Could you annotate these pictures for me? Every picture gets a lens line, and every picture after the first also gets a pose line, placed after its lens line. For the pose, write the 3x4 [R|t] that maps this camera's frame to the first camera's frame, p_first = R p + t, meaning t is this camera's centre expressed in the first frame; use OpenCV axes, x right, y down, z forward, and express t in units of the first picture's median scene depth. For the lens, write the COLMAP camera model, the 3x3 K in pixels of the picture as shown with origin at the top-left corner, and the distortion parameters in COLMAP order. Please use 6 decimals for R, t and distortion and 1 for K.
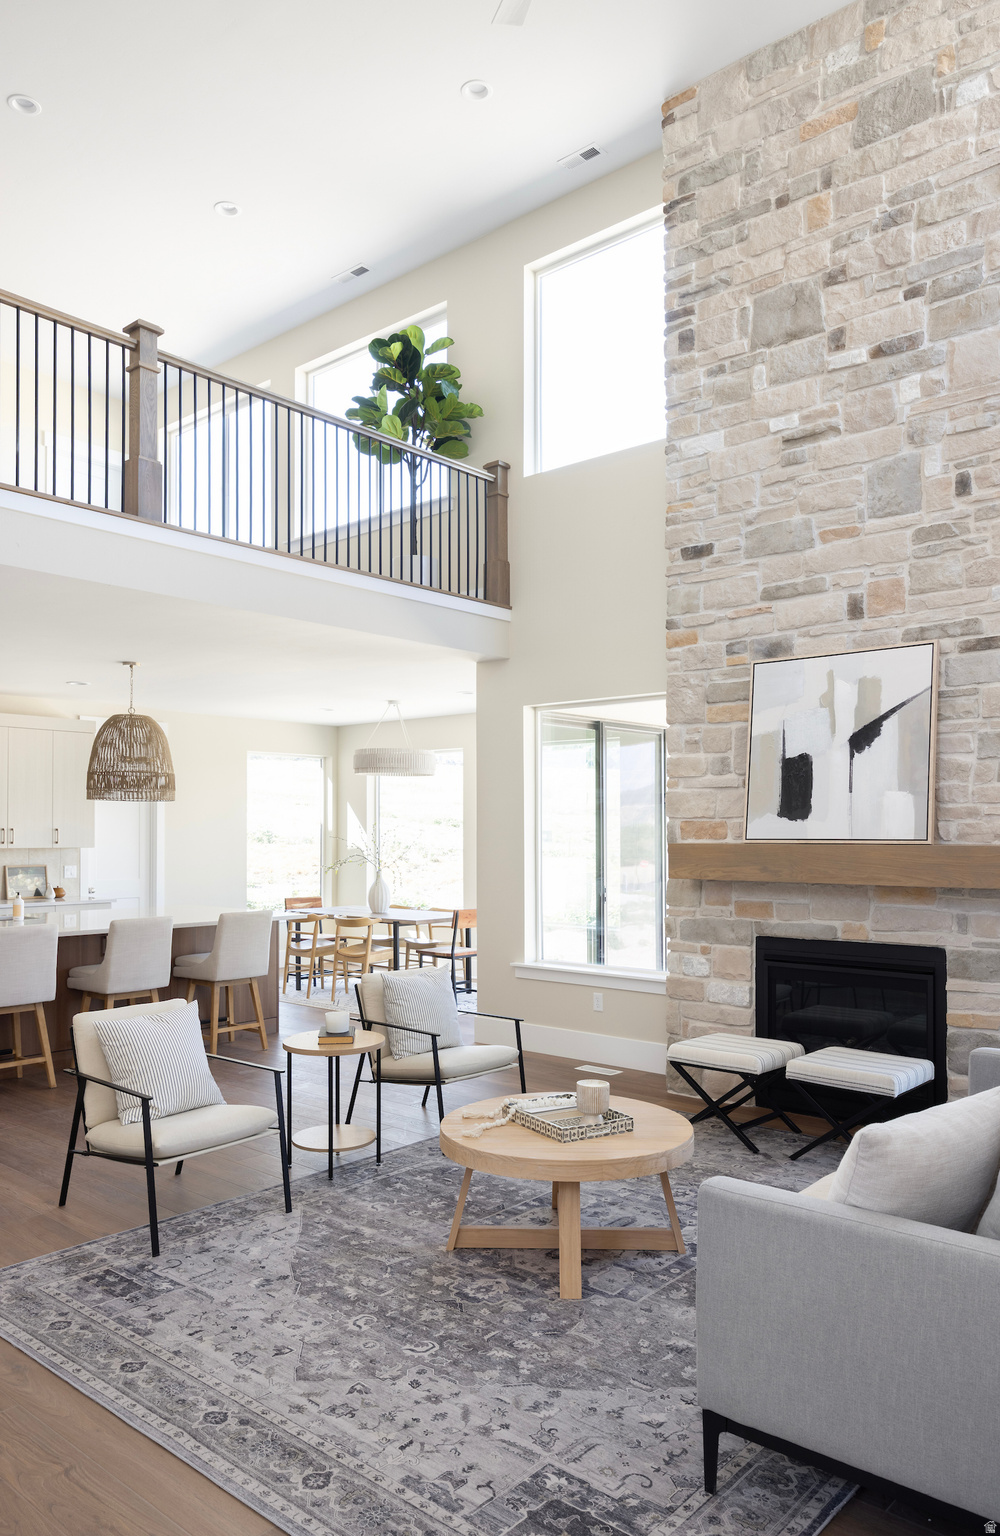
lens RADIAL K [[1078.2, 0, 497.5], [0, 1078.2, 824.6], [0, 0, 1]] dist [-0.005411, 0.001557]
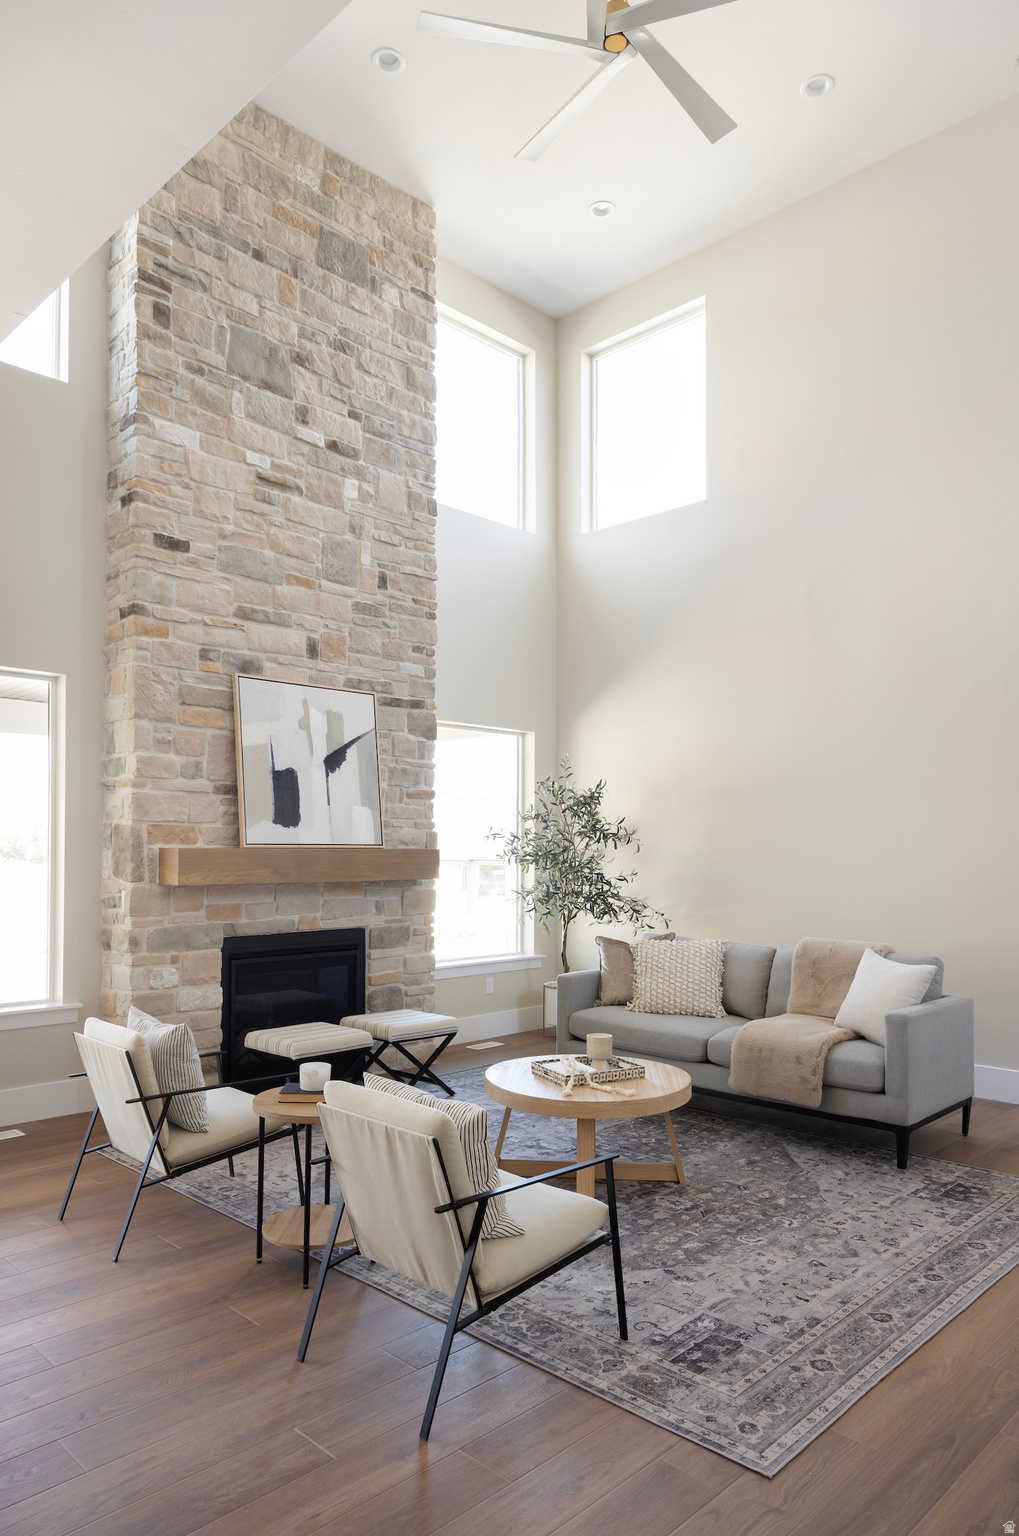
lens RADIAL K [[1000.2, 0, 510.7], [0, 1000.2, 833.6], [0, 0, 1]] dist [-0.001601, 0.001328]
pose [[0.064655, 0.013458, 0.997817, -0.754094], [-0.011755, 0.999850, -0.012724, 0.013414], [-0.997838, -0.010906, 0.064804, 0.712619]]
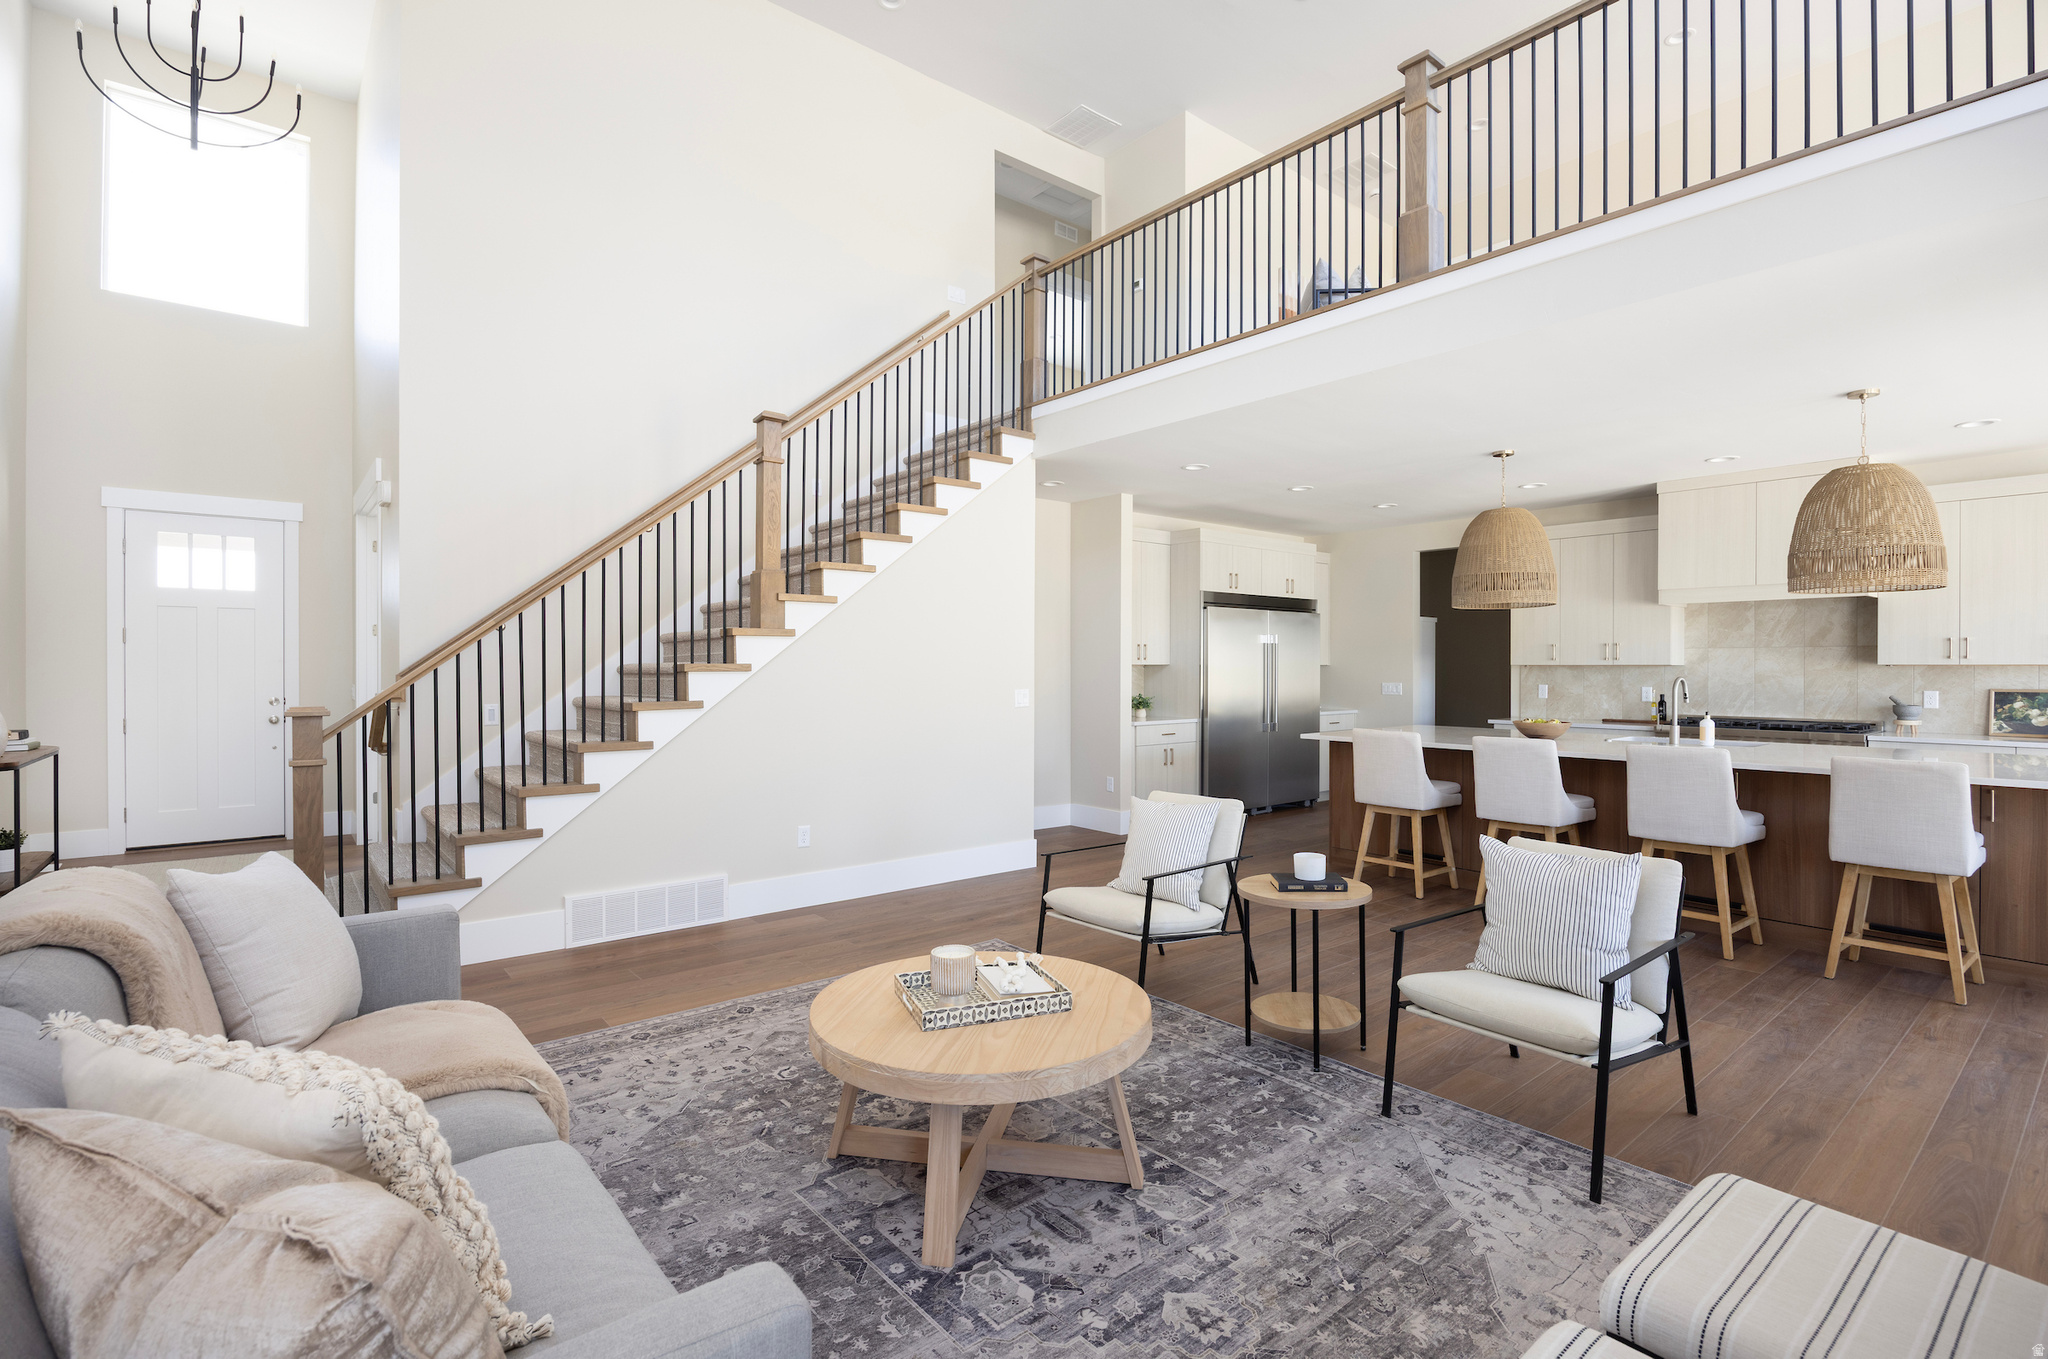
lens RADIAL K [[954.4, 0, 1024.0], [0, 954.4, 679.5], [0, 0, 1]] dist [-0.008786, 0.000410]
pose [[-0.172458, 0.011028, -0.984955, 0.492214], [0.008150, 0.999919, 0.009769, 0.034927], [0.984983, -0.006342, -0.172534, 0.801935]]
